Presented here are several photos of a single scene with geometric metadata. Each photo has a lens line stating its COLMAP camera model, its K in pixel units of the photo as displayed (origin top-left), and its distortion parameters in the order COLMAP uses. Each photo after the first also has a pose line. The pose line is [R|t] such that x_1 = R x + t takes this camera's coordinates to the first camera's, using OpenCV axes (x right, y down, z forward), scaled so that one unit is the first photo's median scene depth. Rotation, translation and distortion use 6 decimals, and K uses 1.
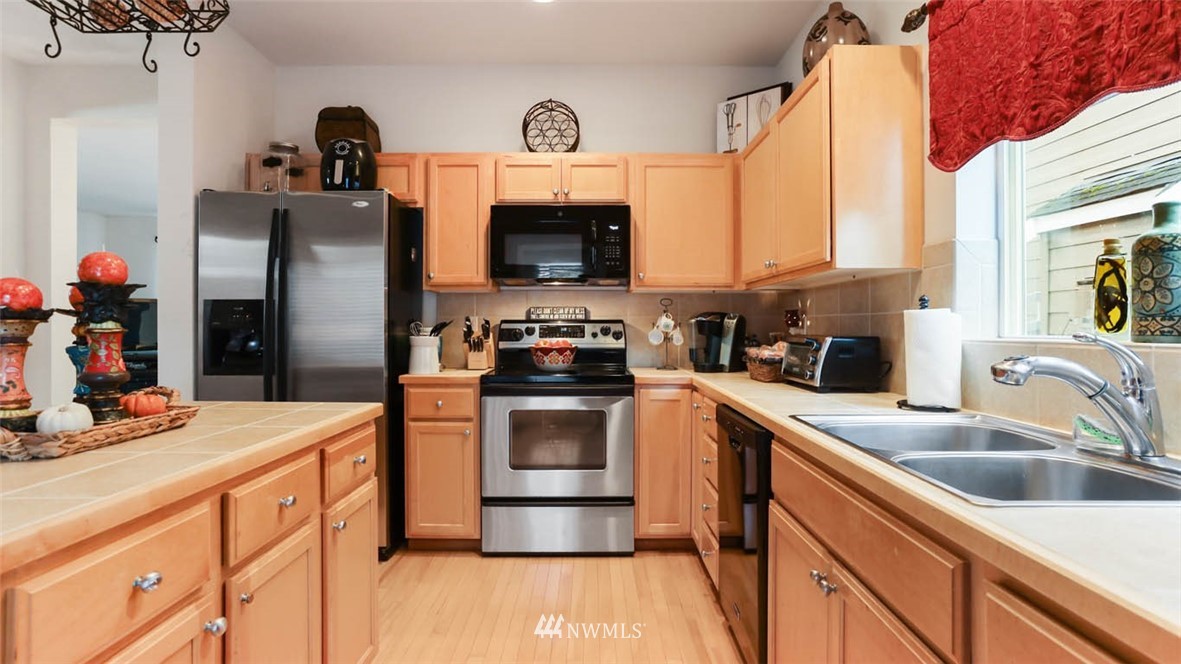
lens RADIAL K [[588.9, 0, 590.5], [0, 588.9, 332.0], [0, 0, 1]] dist [-0.051172, 0.031733]
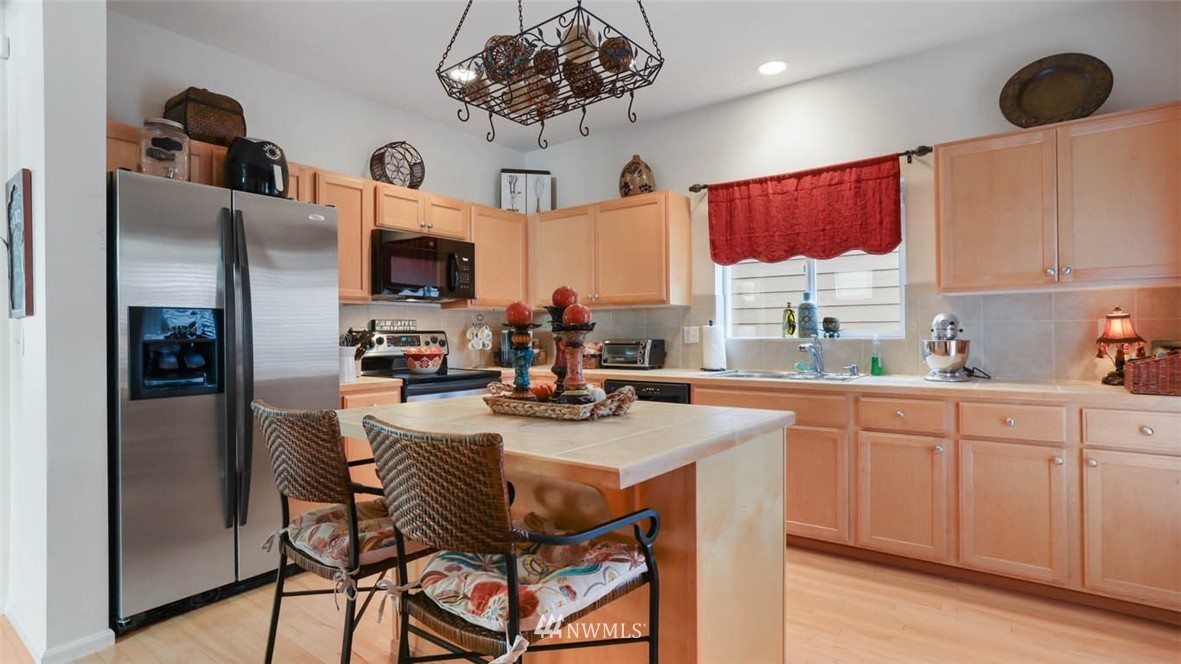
lens RADIAL K [[588.9, 0, 590.5], [0, 588.9, 332.0], [0, 0, 1]] dist [-0.051172, 0.031733]
pose [[0.625268, -0.004090, 0.780399, -0.785017], [0.017883, 0.999799, -0.009088, -0.001572], [-0.780205, 0.019639, 0.625215, -0.016561]]
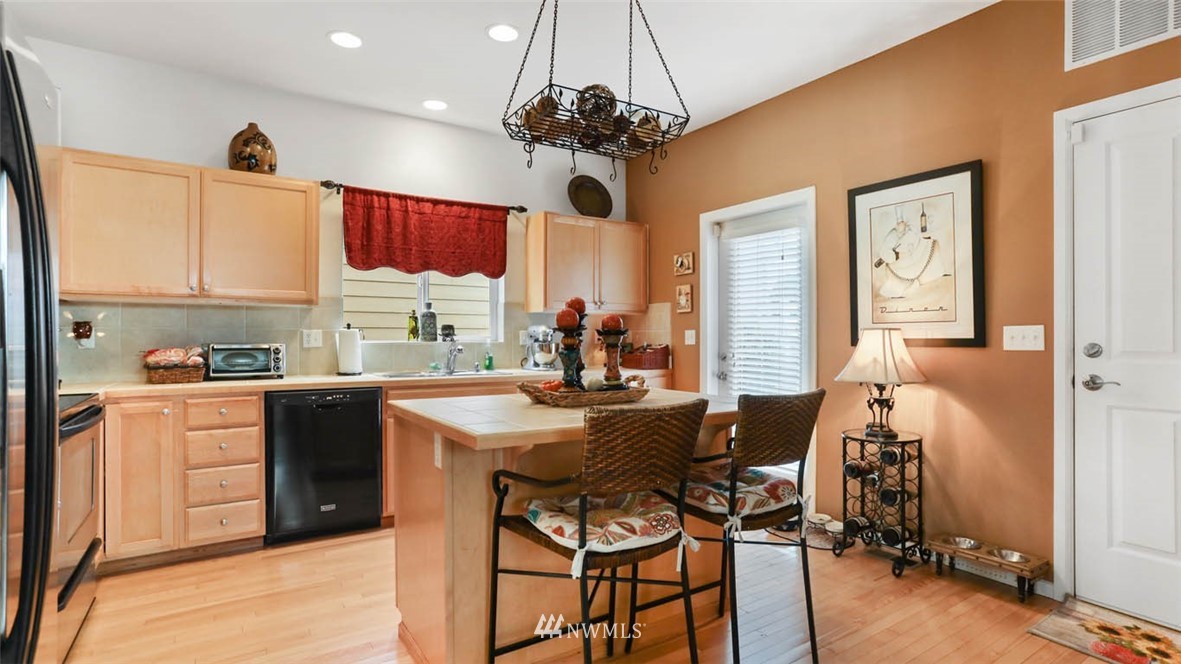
lens RADIAL K [[588.9, 0, 590.5], [0, 588.9, 332.0], [0, 0, 1]] dist [-0.051172, 0.031733]
pose [[-0.522352, -0.003139, 0.852724, -0.954520], [0.003261, 0.999979, 0.005679, -0.020463], [-0.852724, 0.005748, -0.522330, 0.743734]]
